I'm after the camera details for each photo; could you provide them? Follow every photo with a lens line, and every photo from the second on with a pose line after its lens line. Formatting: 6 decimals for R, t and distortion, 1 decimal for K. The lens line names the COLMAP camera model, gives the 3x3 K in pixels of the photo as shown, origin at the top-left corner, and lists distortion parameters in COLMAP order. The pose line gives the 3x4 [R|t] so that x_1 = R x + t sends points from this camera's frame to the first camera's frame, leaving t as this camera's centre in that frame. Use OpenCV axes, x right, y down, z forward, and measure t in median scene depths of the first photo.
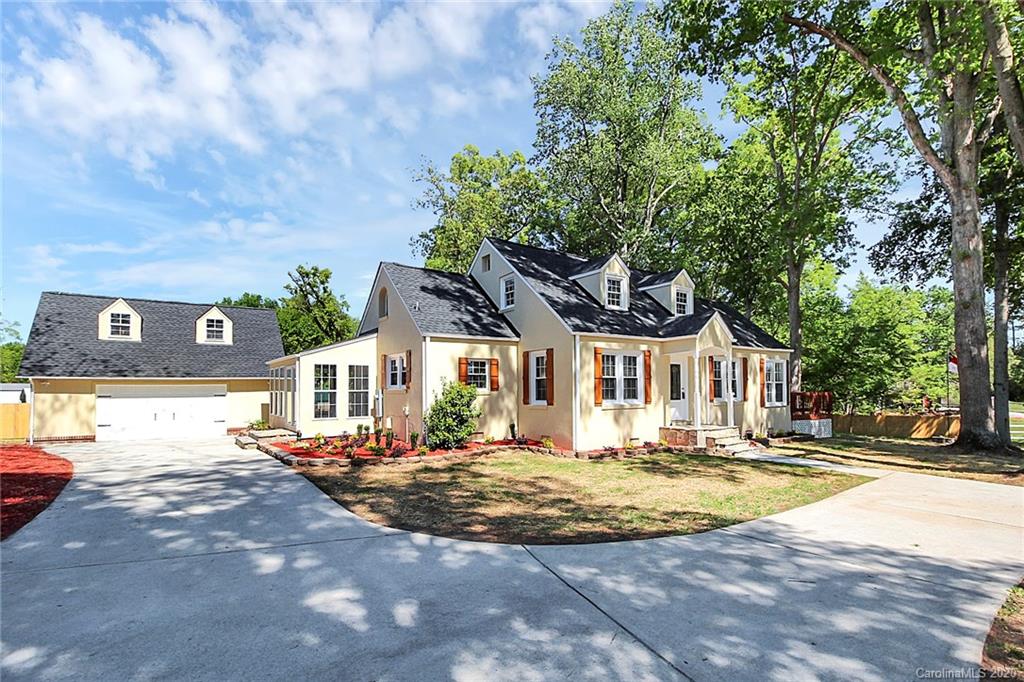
lens RADIAL K [[498.3, 0, 512.4], [0, 498.3, 352.3], [0, 0, 1]] dist [0.001033, -0.012361]
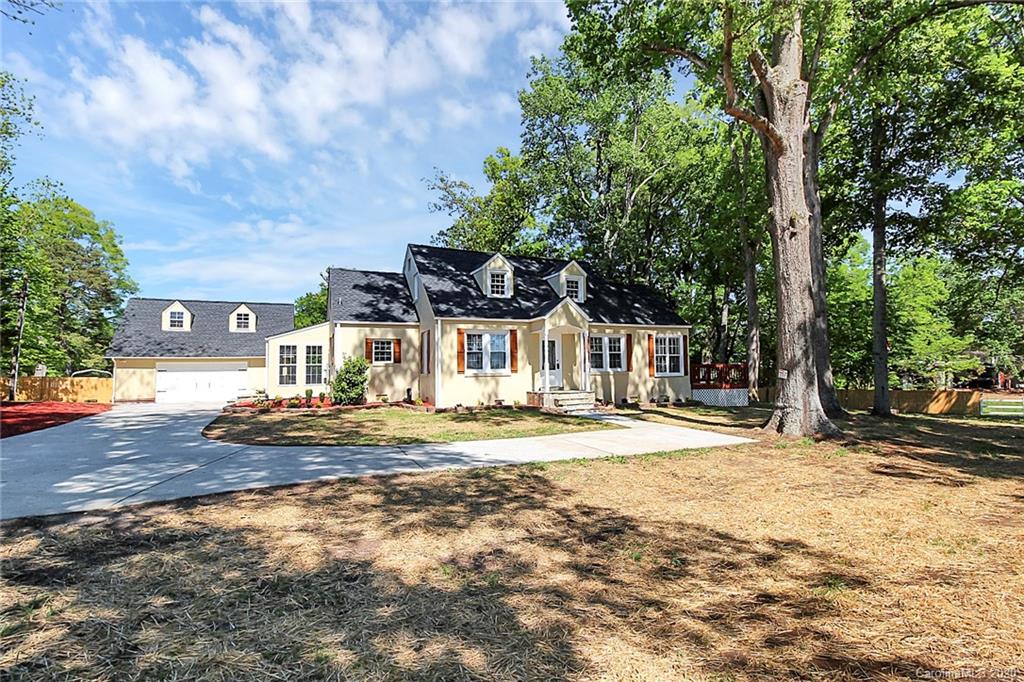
lens RADIAL K [[483.9, 0, 512.7], [0, 483.9, 324.0], [0, 0, 1]] dist [-0.000592, -0.011687]
pose [[0.981740, -0.024997, -0.188580, 0.467519], [0.021258, 0.999536, -0.021823, 0.007644], [0.189038, 0.017415, 0.981815, -0.181010]]
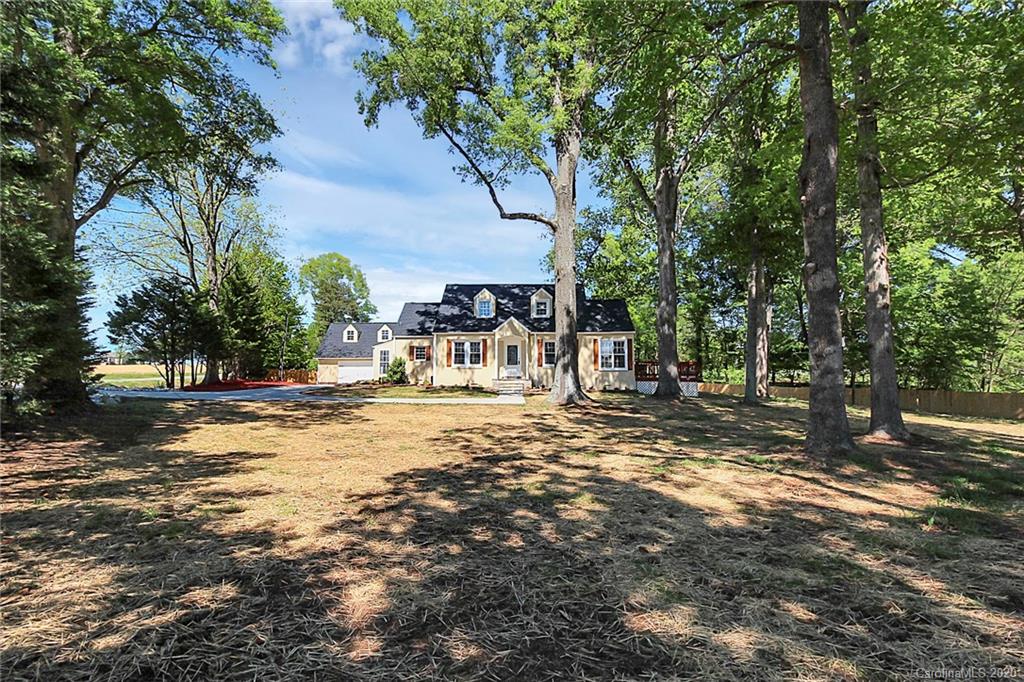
lens RADIAL K [[483.9, 0, 512.7], [0, 483.9, 324.0], [0, 0, 1]] dist [-0.000592, -0.011687]
pose [[0.794968, -0.058382, -0.603835, 1.410573], [0.043288, 0.998280, -0.039528, 0.016670], [0.605105, 0.005284, 0.796128, -0.409086]]
